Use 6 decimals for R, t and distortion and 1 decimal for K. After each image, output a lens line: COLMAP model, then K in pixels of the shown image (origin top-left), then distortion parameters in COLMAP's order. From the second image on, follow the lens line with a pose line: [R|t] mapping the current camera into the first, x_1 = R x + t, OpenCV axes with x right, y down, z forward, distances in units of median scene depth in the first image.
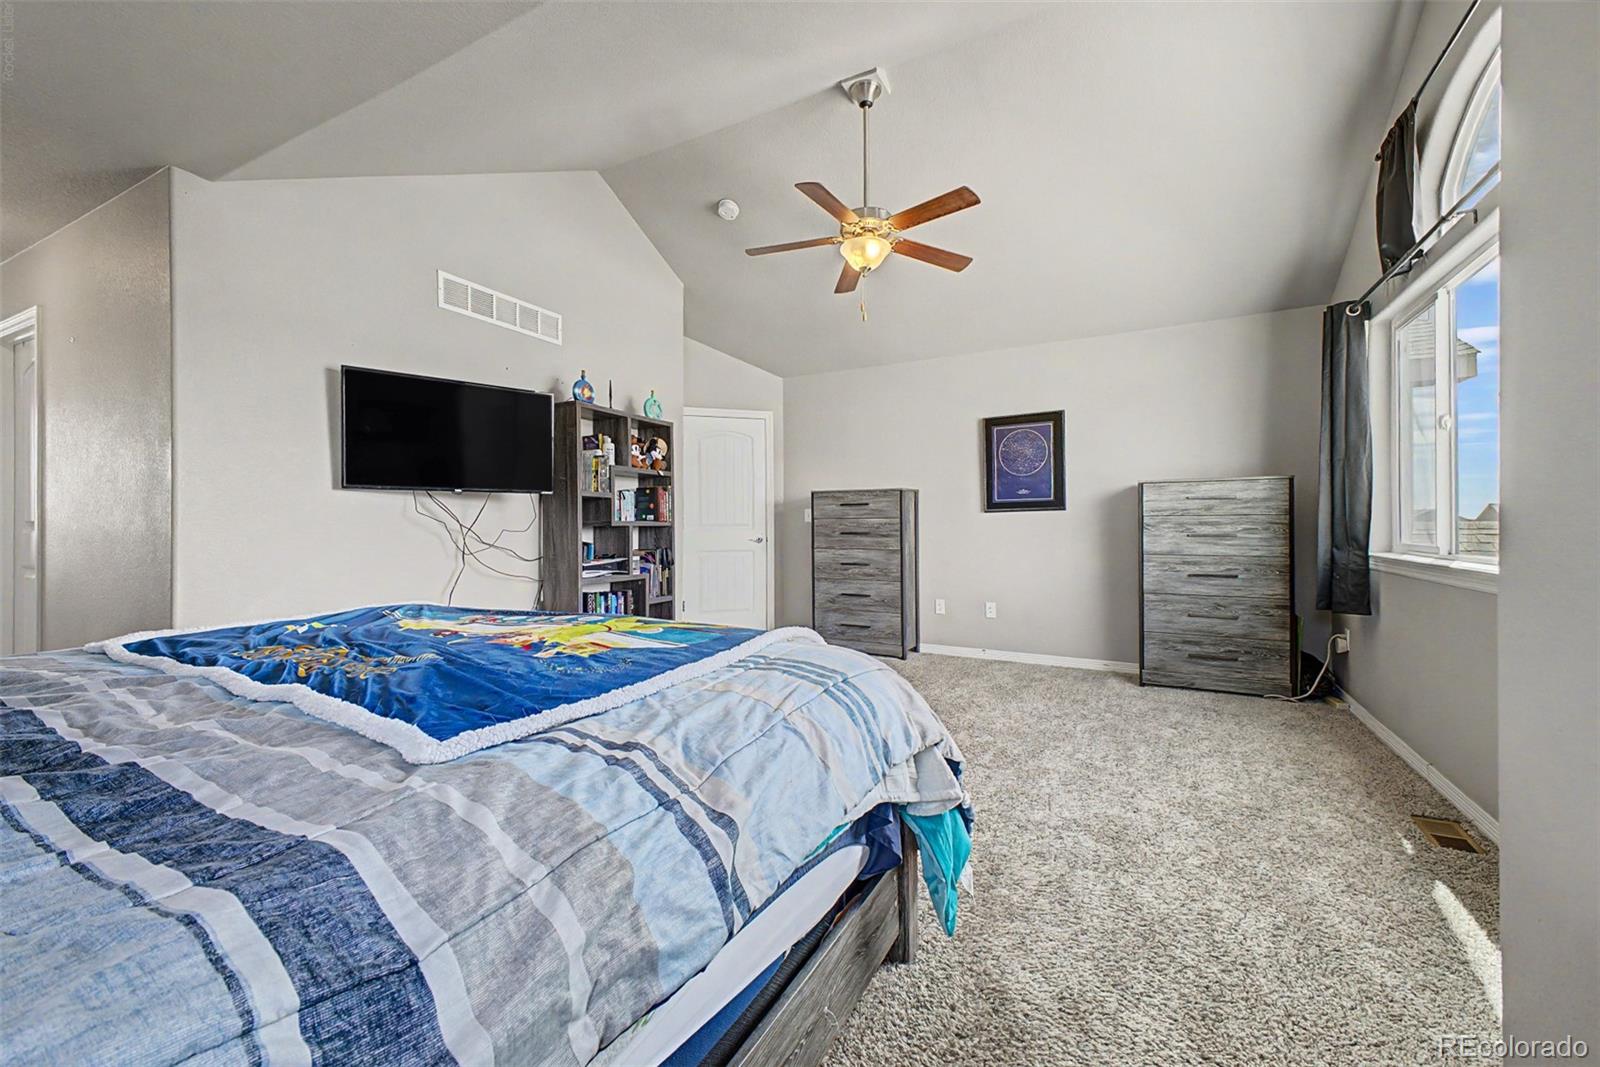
lens RADIAL K [[637.4, 0, 800.0], [0, 637.4, 533.5], [0, 0, 1]] dist [0.026336, -0.000228]
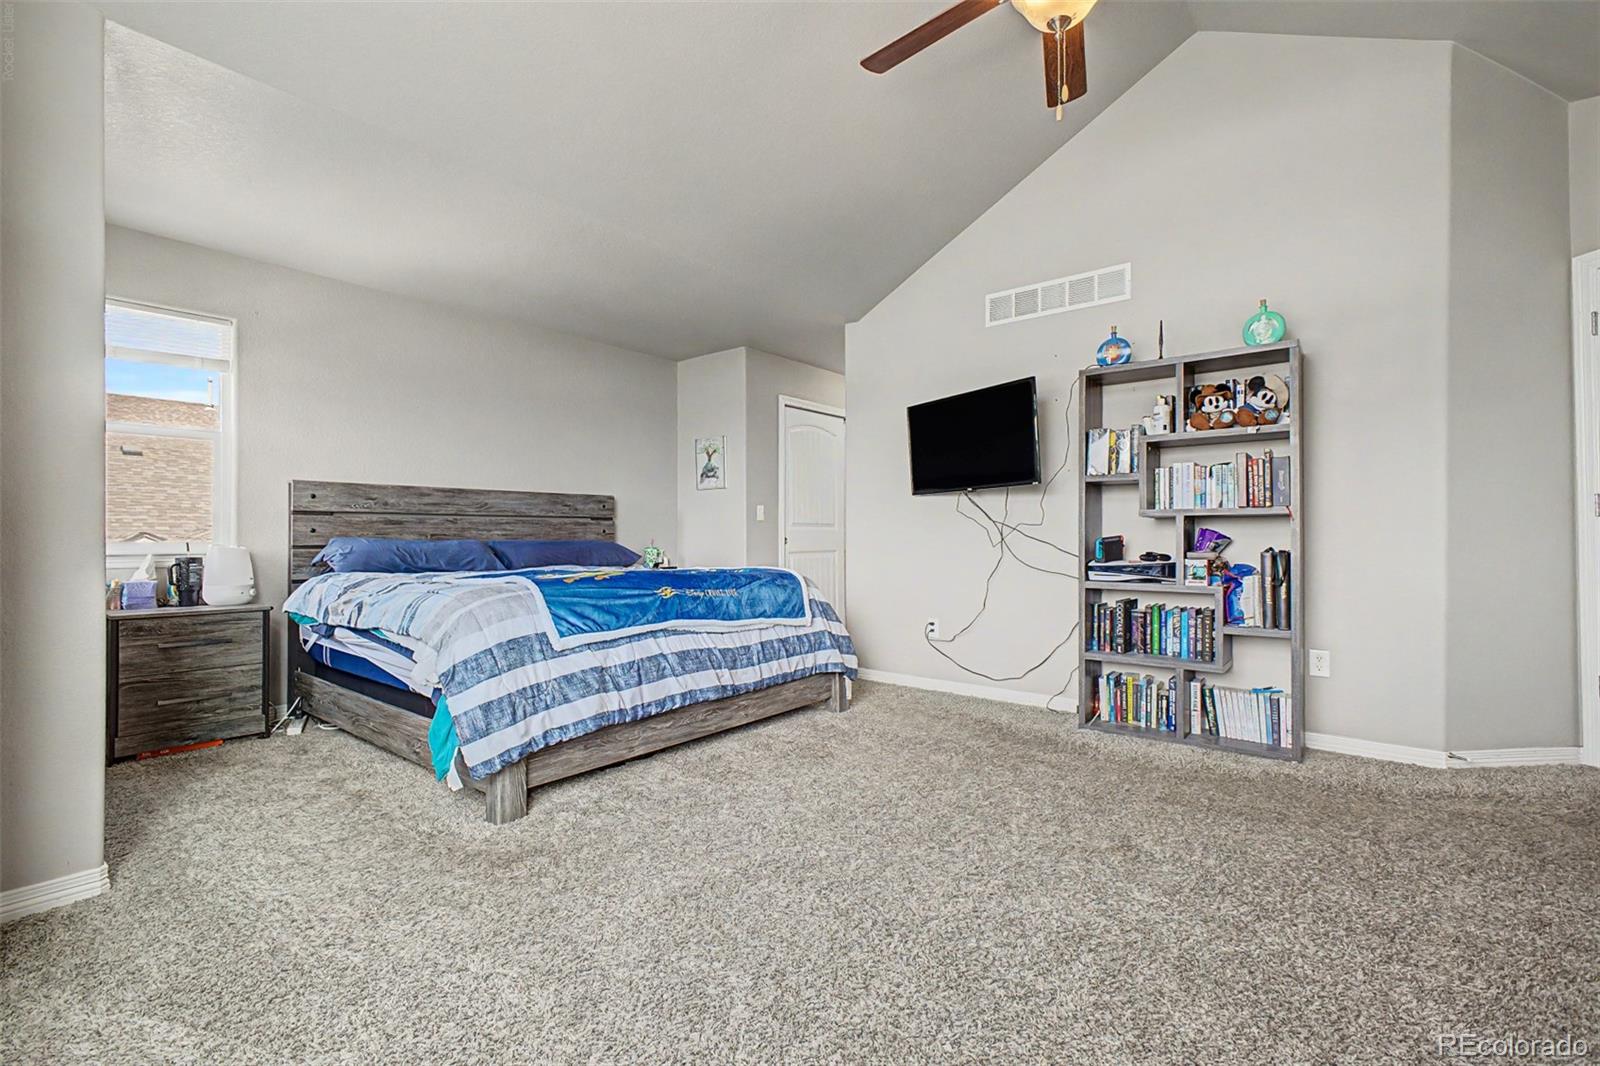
lens RADIAL K [[703.7, 0, 800.0], [0, 703.7, 533.0], [0, 0, 1]] dist [0.001126, -0.011062]
pose [[-0.170452, 0.001317, -0.985365, 0.713076], [-0.002474, 0.999995, 0.001764, 0.008664], [0.985363, 0.002739, -0.170448, 0.886314]]
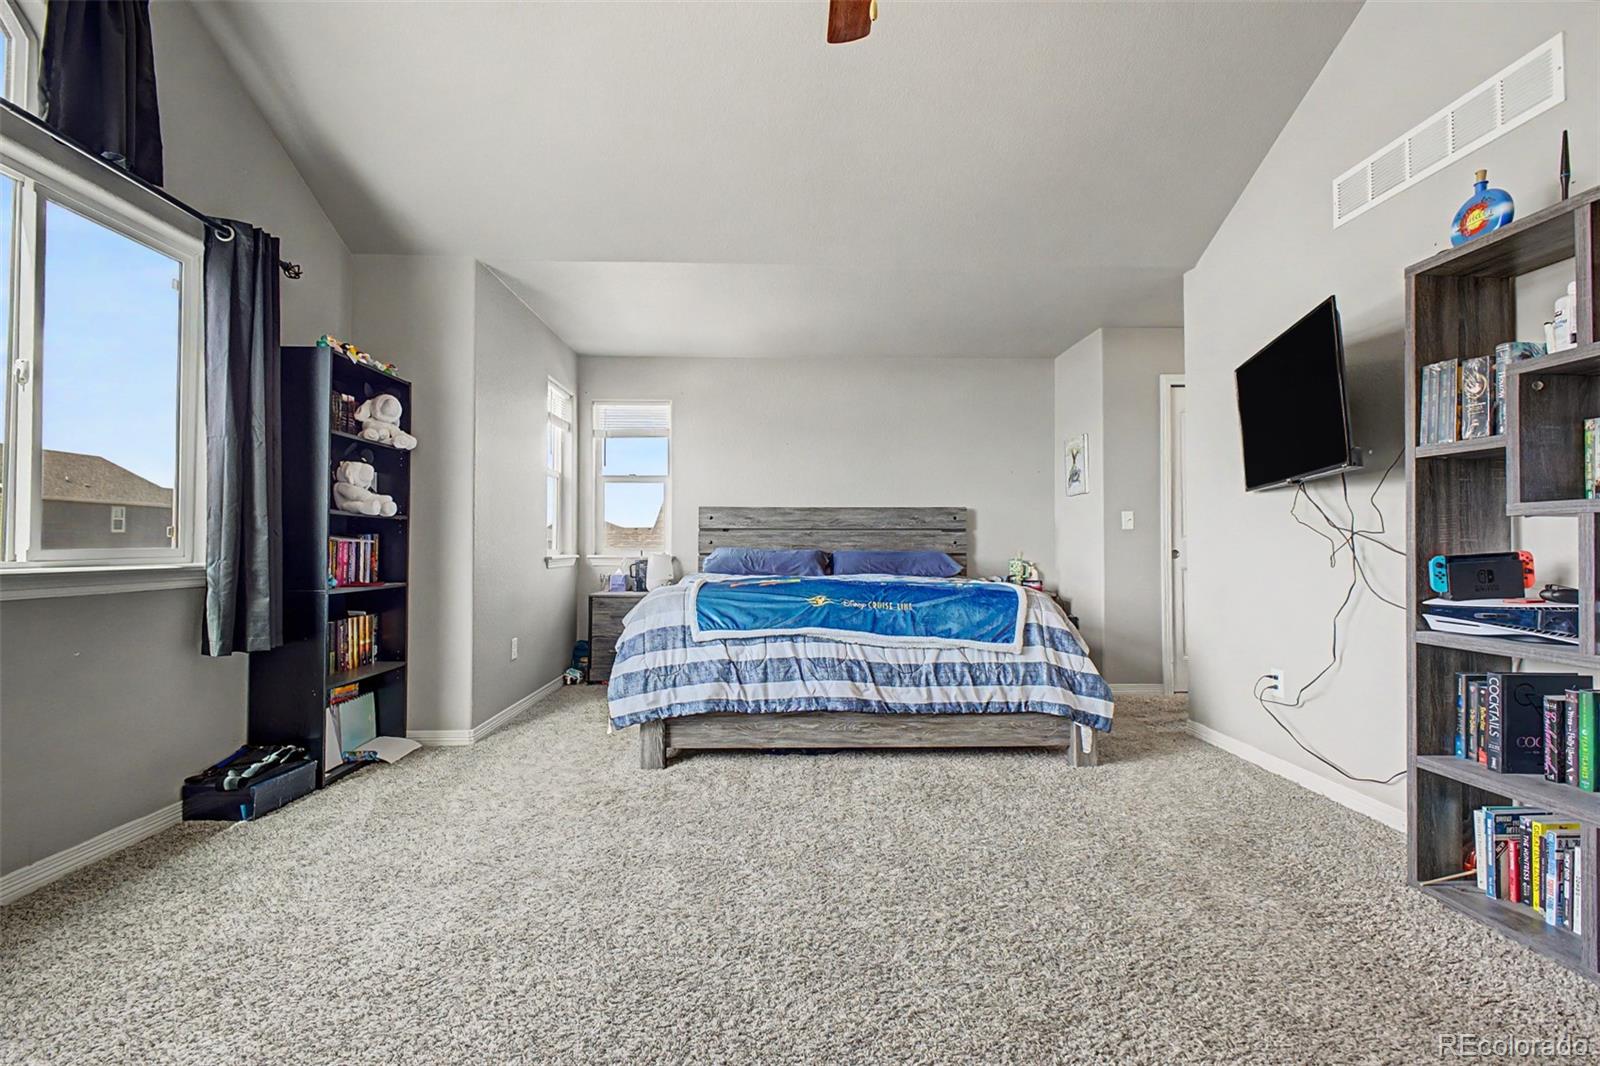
lens RADIAL K [[703.7, 0, 800.0], [0, 703.7, 533.0], [0, 0, 1]] dist [0.001126, -0.011062]
pose [[-0.856814, -0.007513, -0.515571, 0.369497], [-0.002003, 0.999935, -0.011241, 0.005614], [0.515622, -0.008598, -0.856773, 1.361185]]
